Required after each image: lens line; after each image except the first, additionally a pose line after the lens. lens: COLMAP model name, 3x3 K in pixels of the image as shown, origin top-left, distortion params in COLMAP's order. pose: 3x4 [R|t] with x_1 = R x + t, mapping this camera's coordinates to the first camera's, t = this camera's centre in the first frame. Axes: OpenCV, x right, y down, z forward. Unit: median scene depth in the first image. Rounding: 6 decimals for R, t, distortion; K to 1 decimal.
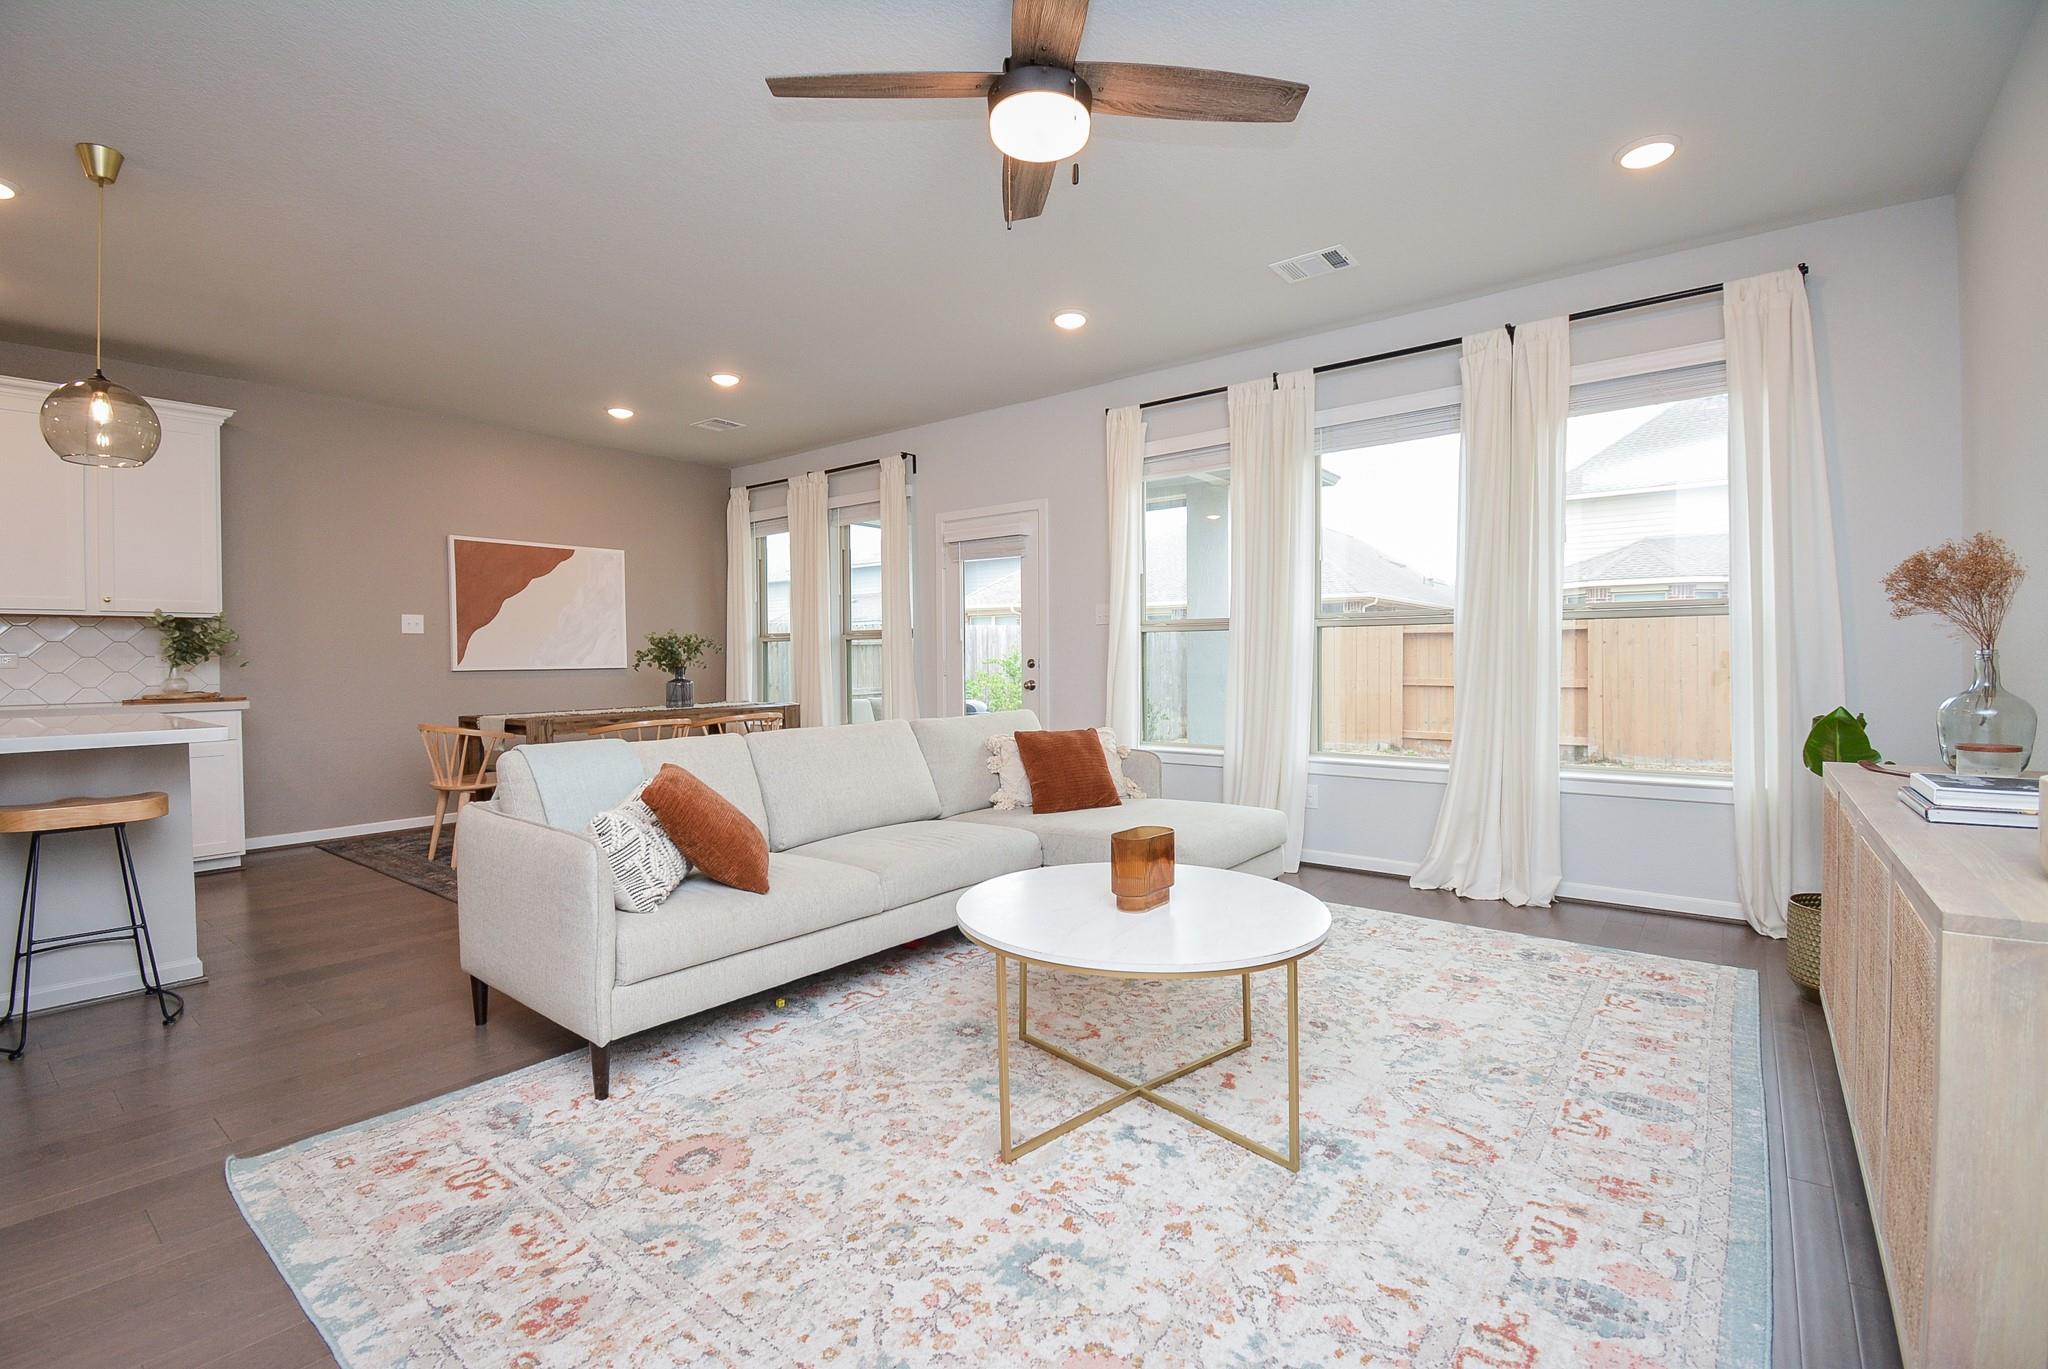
lens RADIAL K [[911.3, 0, 1011.4], [0, 911.3, 669.4], [0, 0, 1]] dist [0.026295, -0.021134]
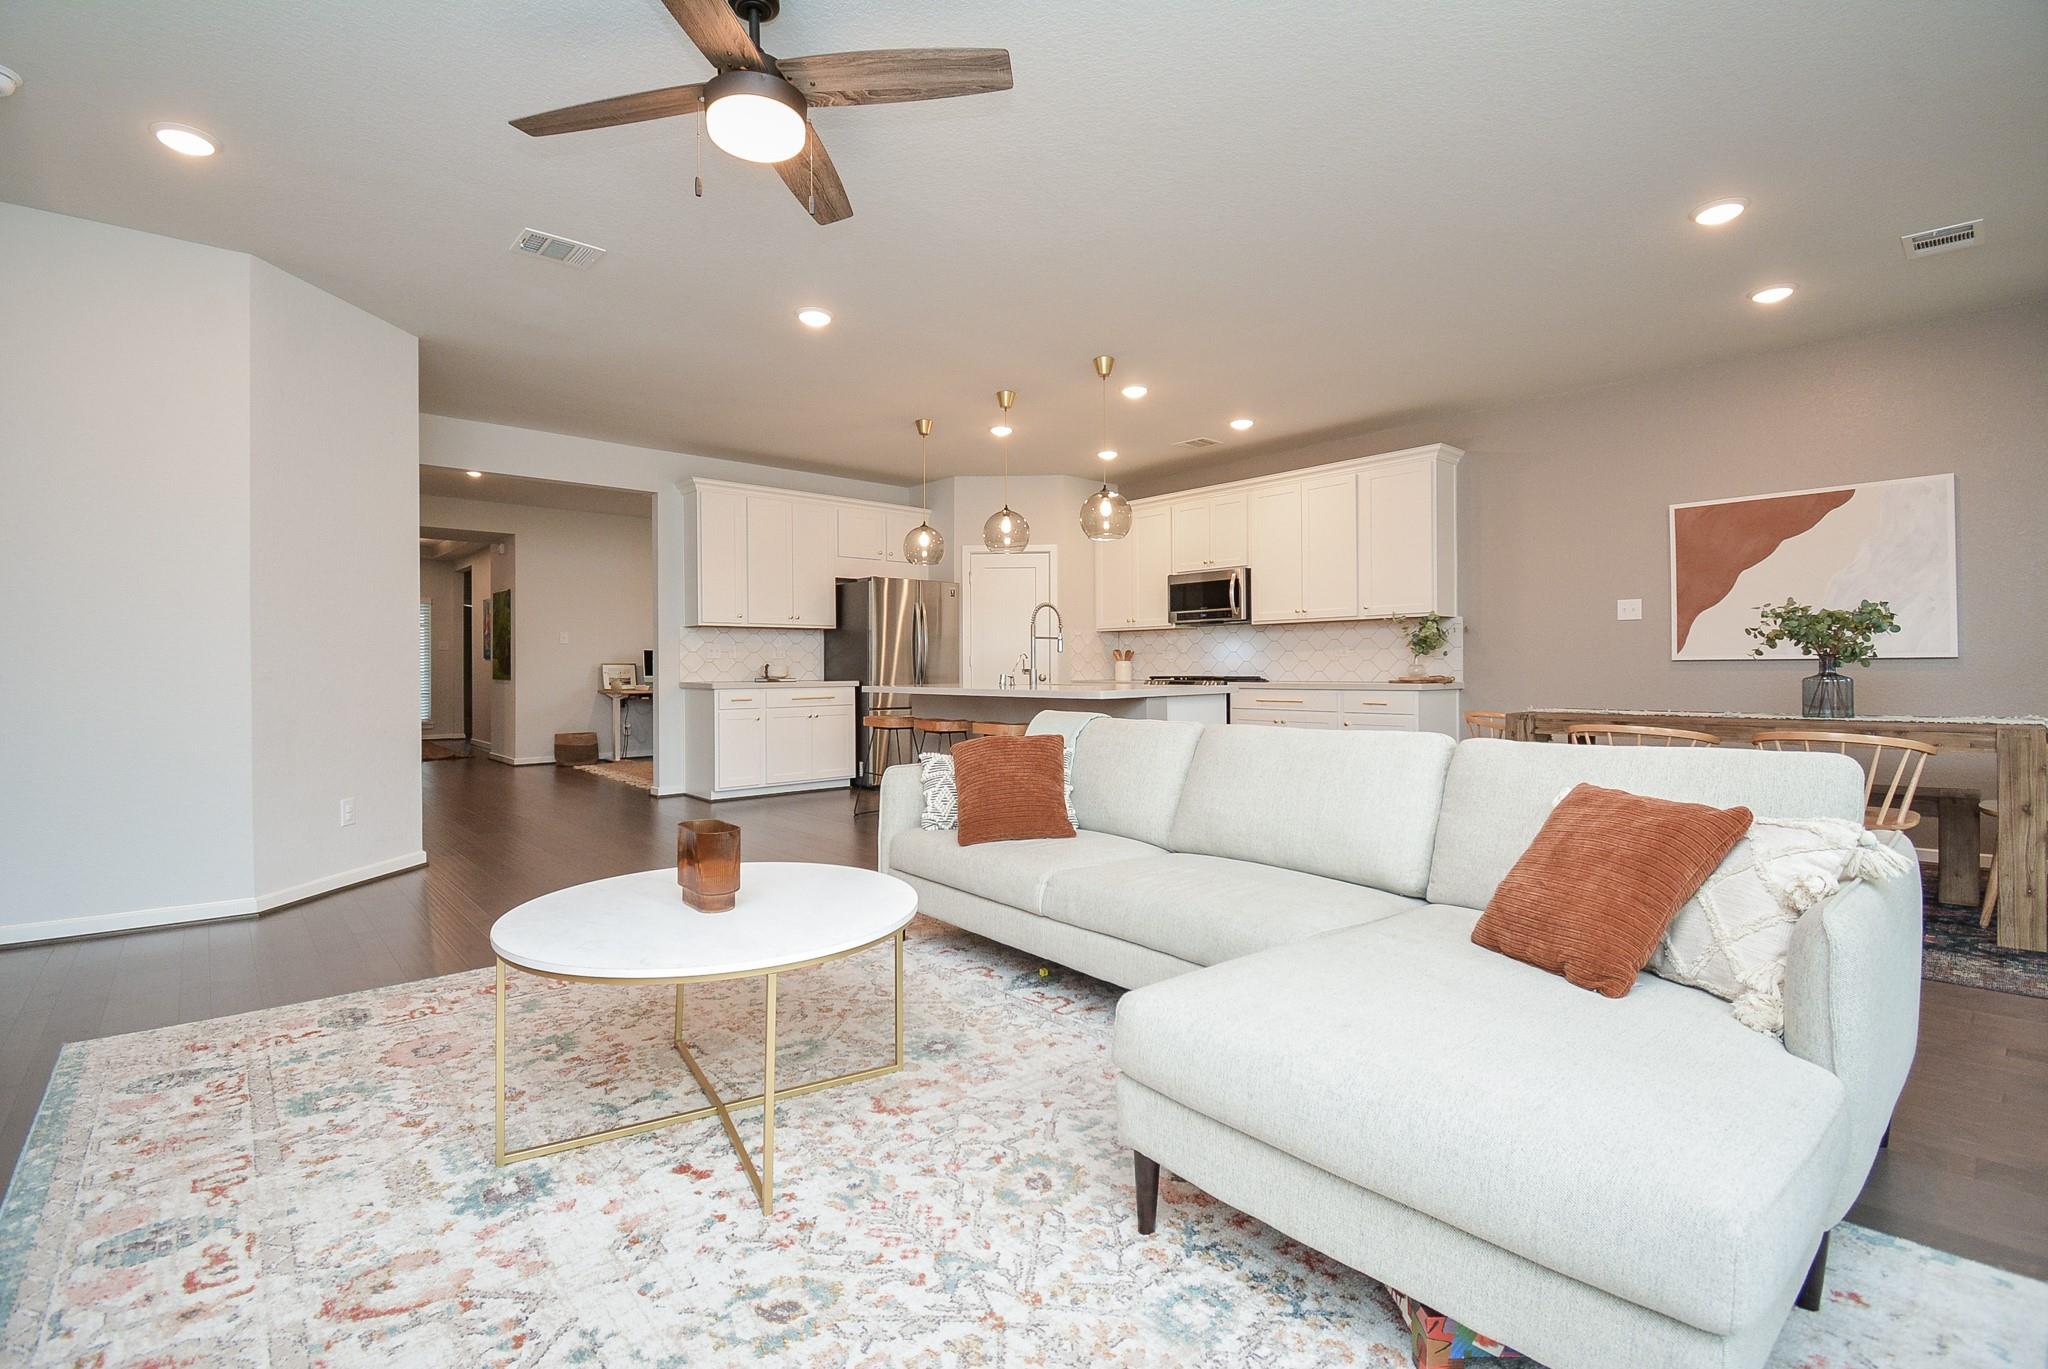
lens RADIAL K [[925.1, 0, 1015.8], [0, 925.1, 662.4], [0, 0, 1]] dist [0.020415, -0.022115]
pose [[-0.182591, 0.005307, -0.983175, 1.037854], [-0.005462, 0.999965, 0.006412, 0.003917], [0.983174, 0.006541, -0.182556, 1.513872]]
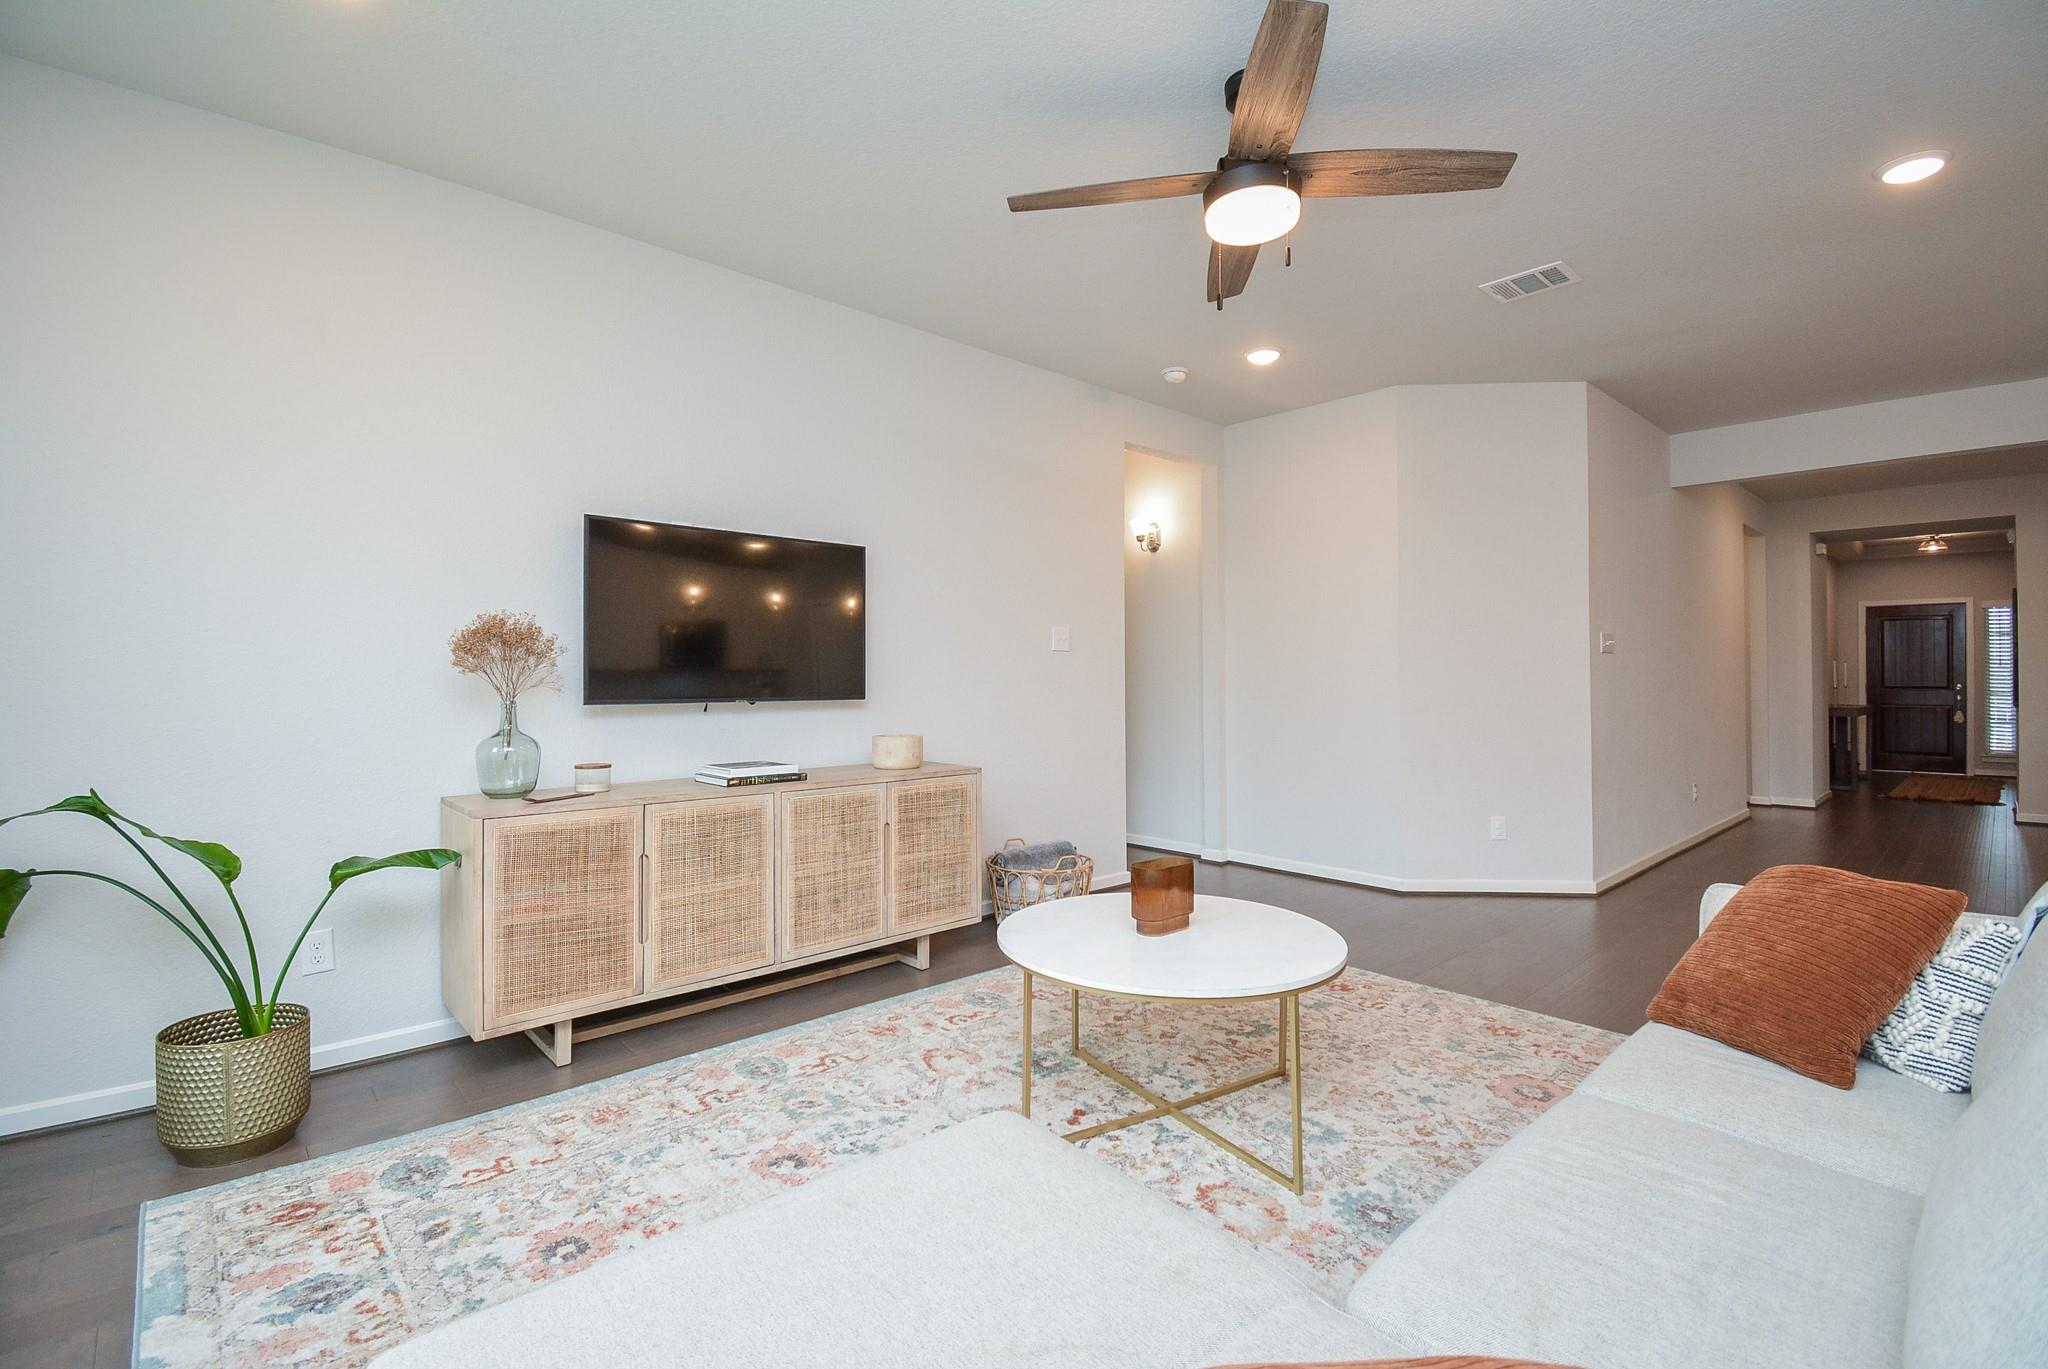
lens RADIAL K [[911.3, 0, 1011.4], [0, 911.3, 669.4], [0, 0, 1]] dist [0.026295, -0.021134]
pose [[-0.986351, 0.010743, 0.164306, 0.144148], [0.010714, 0.999942, -0.001064, -0.056315], [-0.164308, 0.000711, -0.986409, 2.162787]]
